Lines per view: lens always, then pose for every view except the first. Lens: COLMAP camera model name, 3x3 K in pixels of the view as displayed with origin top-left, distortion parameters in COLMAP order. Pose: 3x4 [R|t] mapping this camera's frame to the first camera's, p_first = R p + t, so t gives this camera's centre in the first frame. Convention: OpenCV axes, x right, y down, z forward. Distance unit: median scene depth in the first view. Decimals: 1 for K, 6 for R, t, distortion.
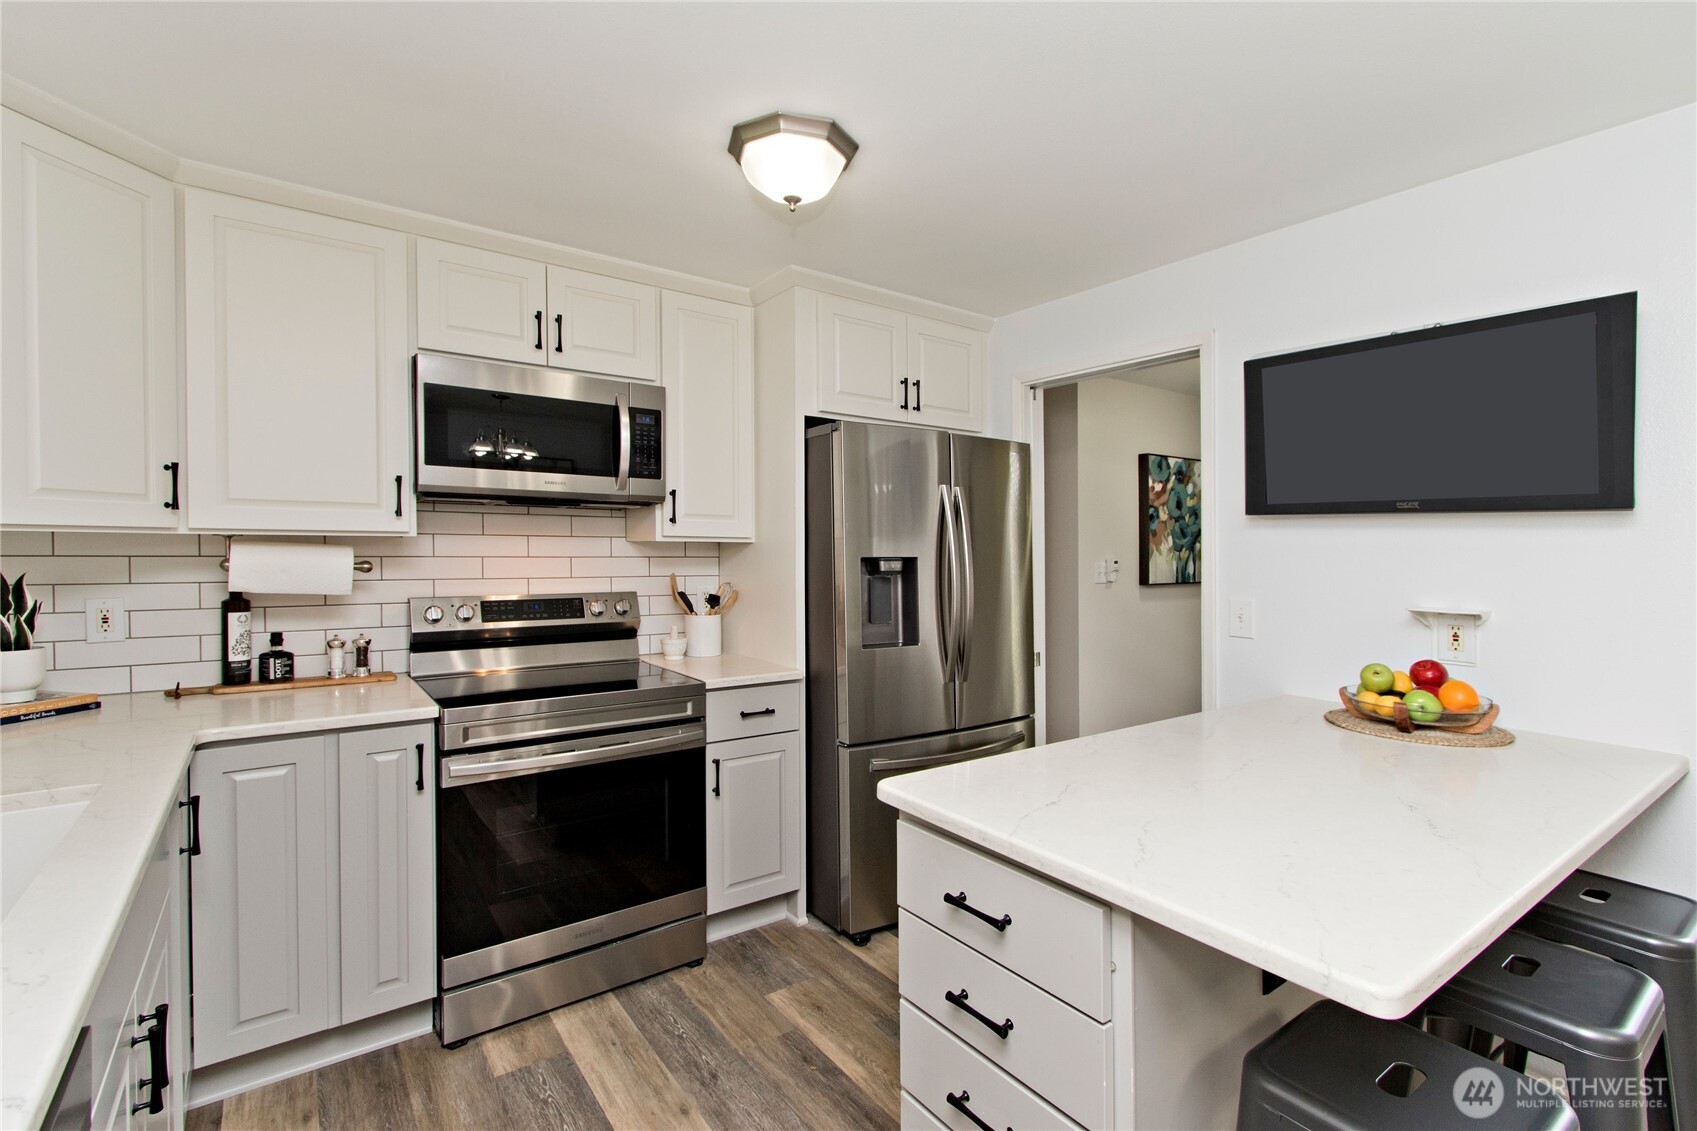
lens RADIAL K [[783.4, 0, 845.5], [0, 783.4, 541.3], [0, 0, 1]] dist [0.000387, -0.000114]
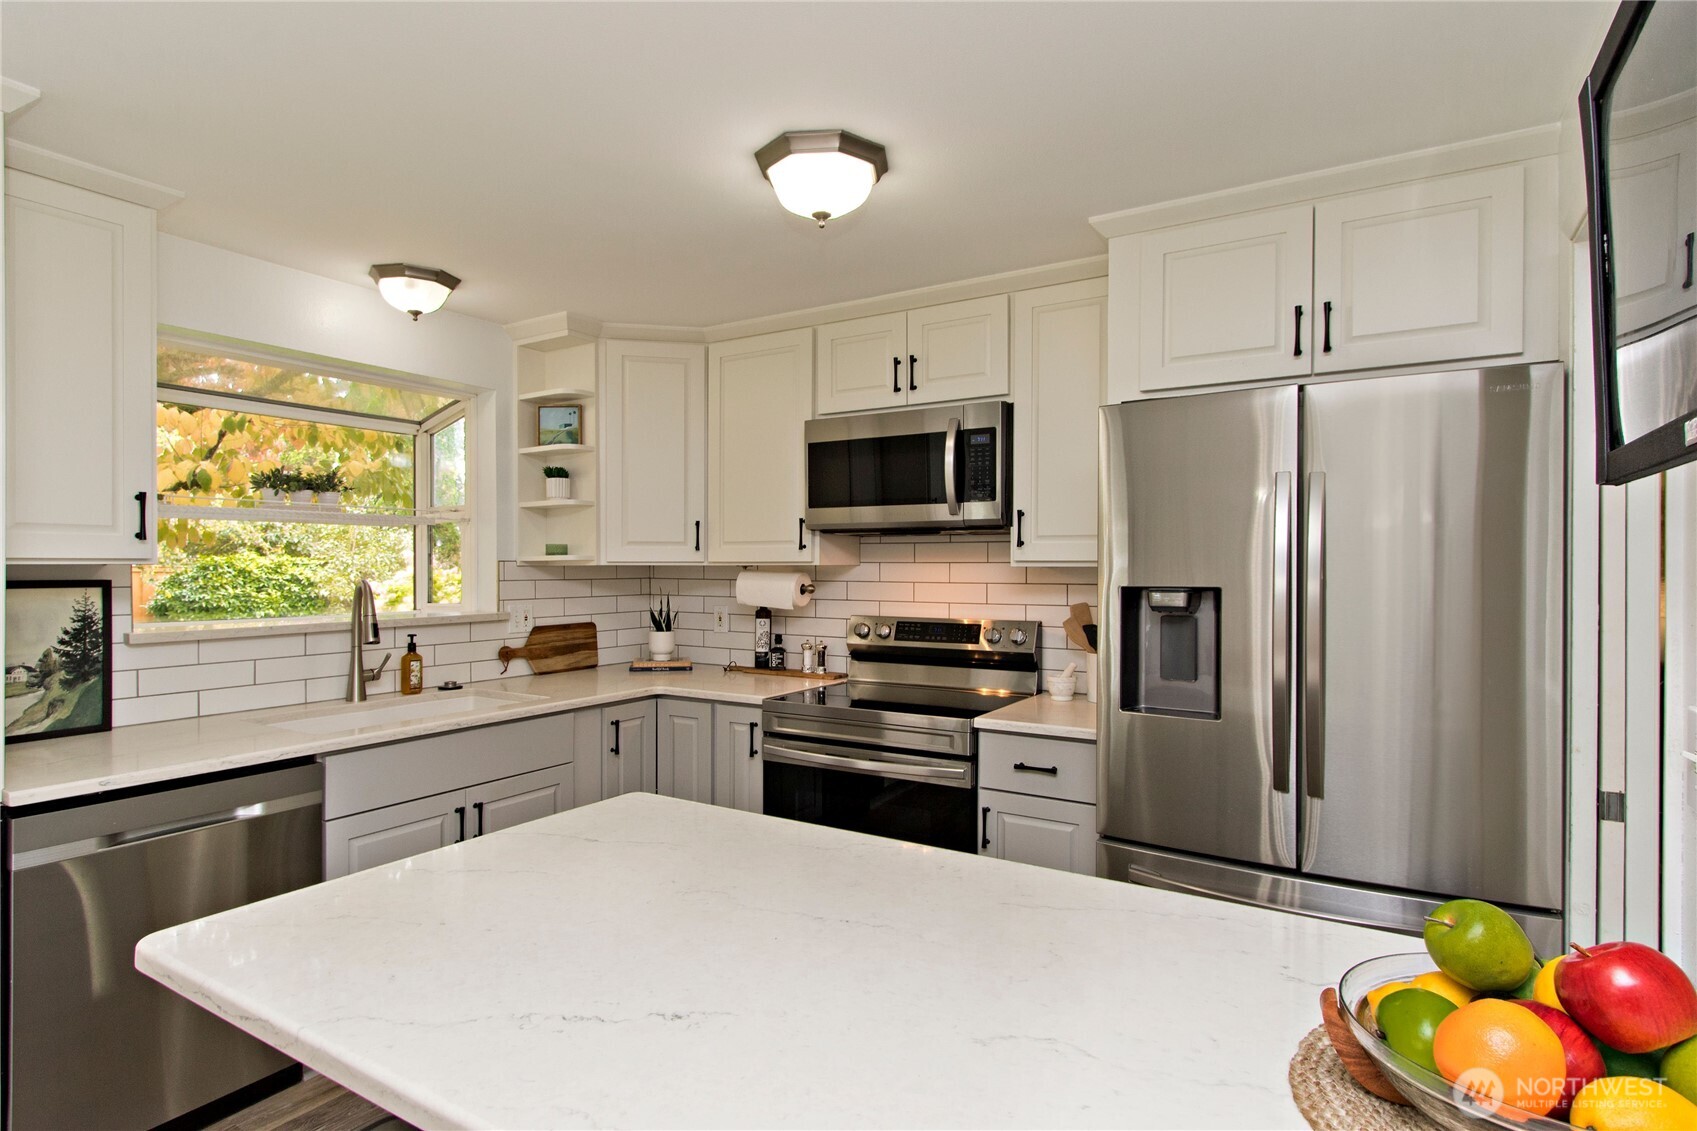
lens RADIAL K [[903.8, 0, 847.9], [0, 903.8, 584.1], [0, 0, 1]] dist [0.006151, -0.001201]
pose [[0.375962, 0.010306, -0.926578, 0.757878], [0.008922, 0.999852, 0.014742, 0.003087], [0.926592, -0.013810, 0.375814, 0.469712]]
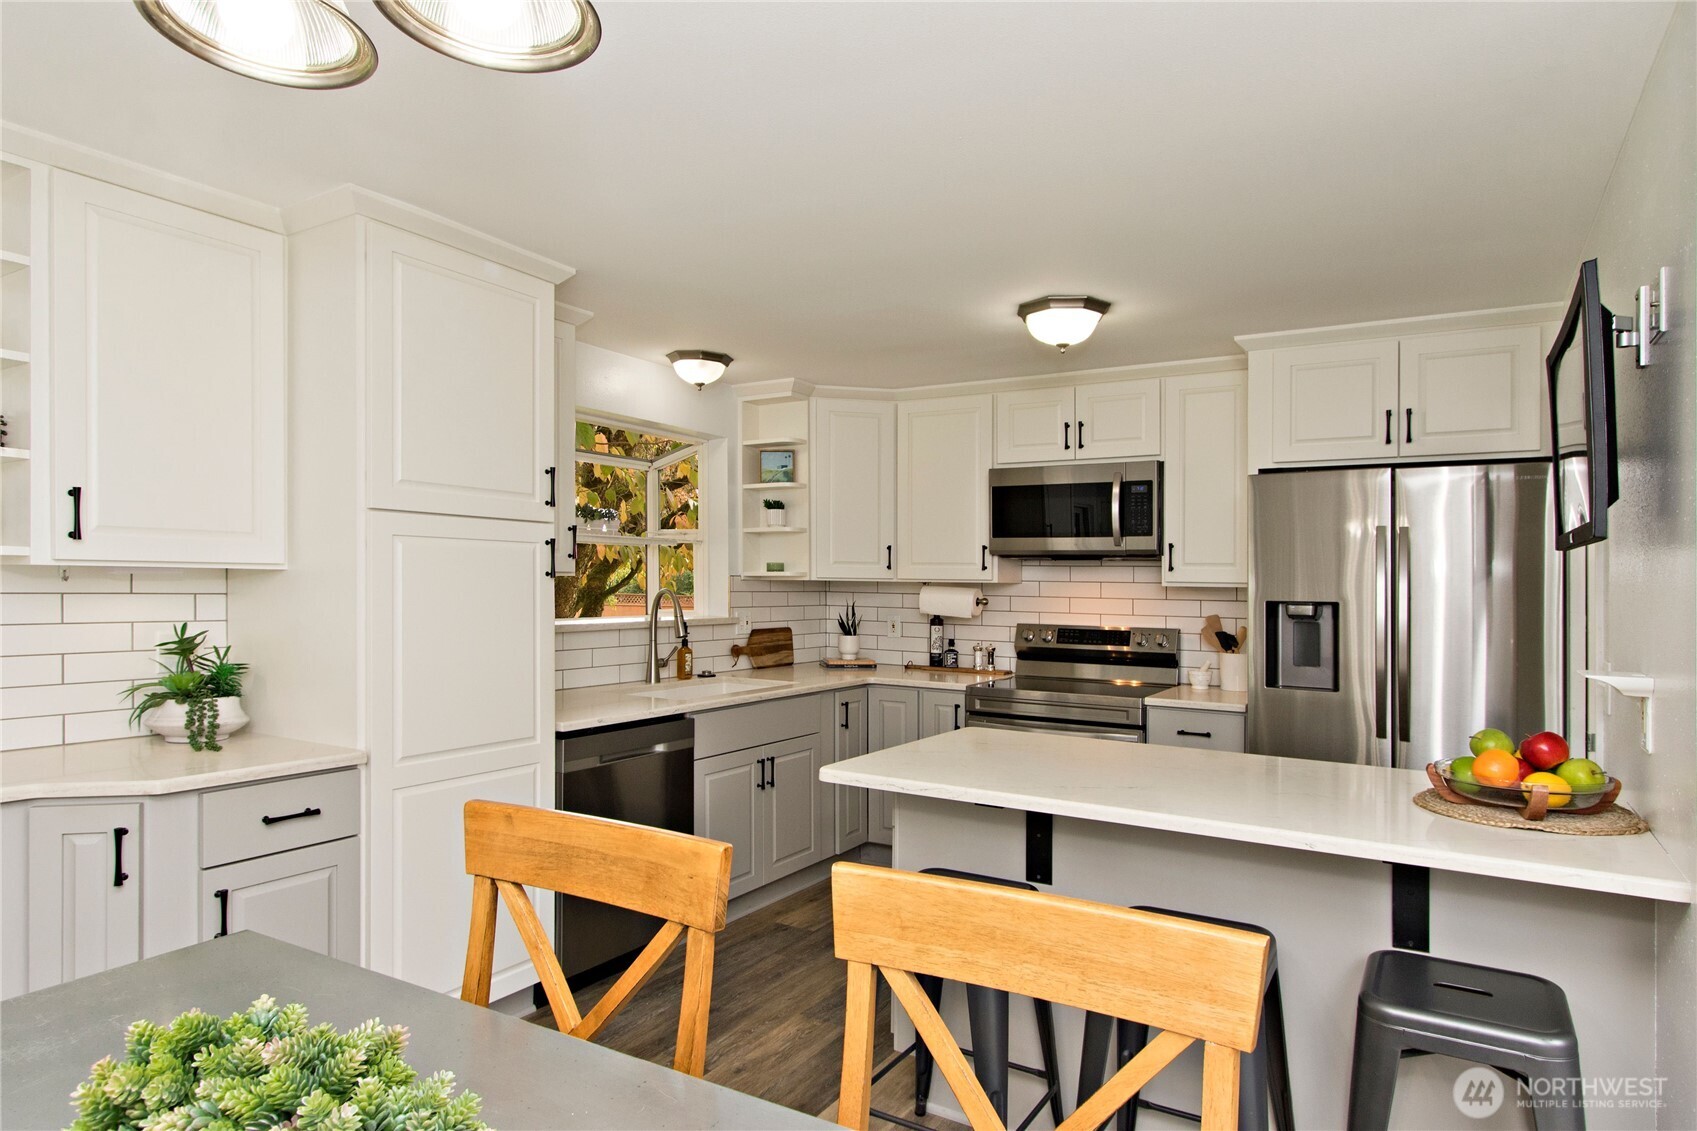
lens RADIAL K [[1001.6, 0, 845.0], [0, 1001.6, 572.3], [0, 0, 1]] dist [0.005388, 0.001180]
pose [[0.372970, -0.012581, -0.927758, 1.135341], [-0.005006, 0.999866, -0.015572, 0.005470], [0.927830, 0.010452, 0.372857, -0.035971]]
